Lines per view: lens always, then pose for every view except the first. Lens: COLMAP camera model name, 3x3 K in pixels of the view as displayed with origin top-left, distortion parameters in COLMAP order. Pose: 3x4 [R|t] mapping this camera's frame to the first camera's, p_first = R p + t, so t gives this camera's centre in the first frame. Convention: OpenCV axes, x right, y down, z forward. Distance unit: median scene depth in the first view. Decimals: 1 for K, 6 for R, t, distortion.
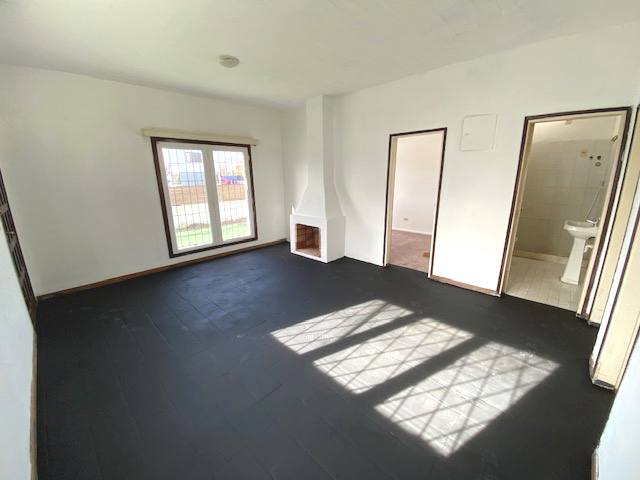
lens RADIAL K [[260.1, 0, 319.6], [0, 260.1, 238.5], [0, 0, 1]] dist [0.030300, -0.022336]
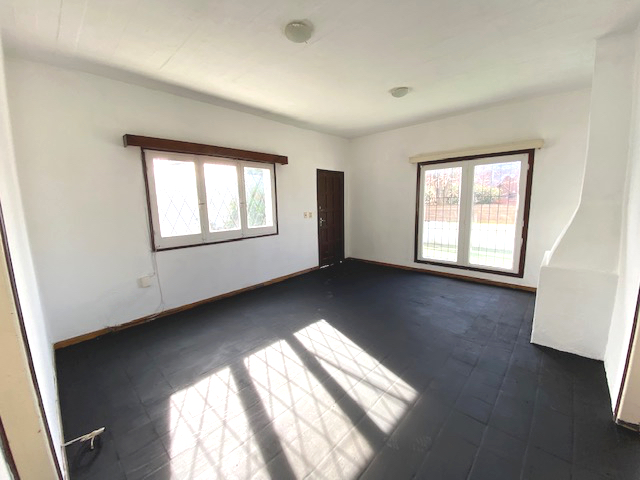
lens RADIAL K [[260.1, 0, 319.6], [0, 260.1, 238.5], [0, 0, 1]] dist [0.030300, -0.022336]
pose [[0.005100, 0.161251, -0.986900, 0.709866], [-0.217029, 0.963568, 0.156317, -0.145726], [0.976152, 0.213389, 0.039910, 0.630085]]
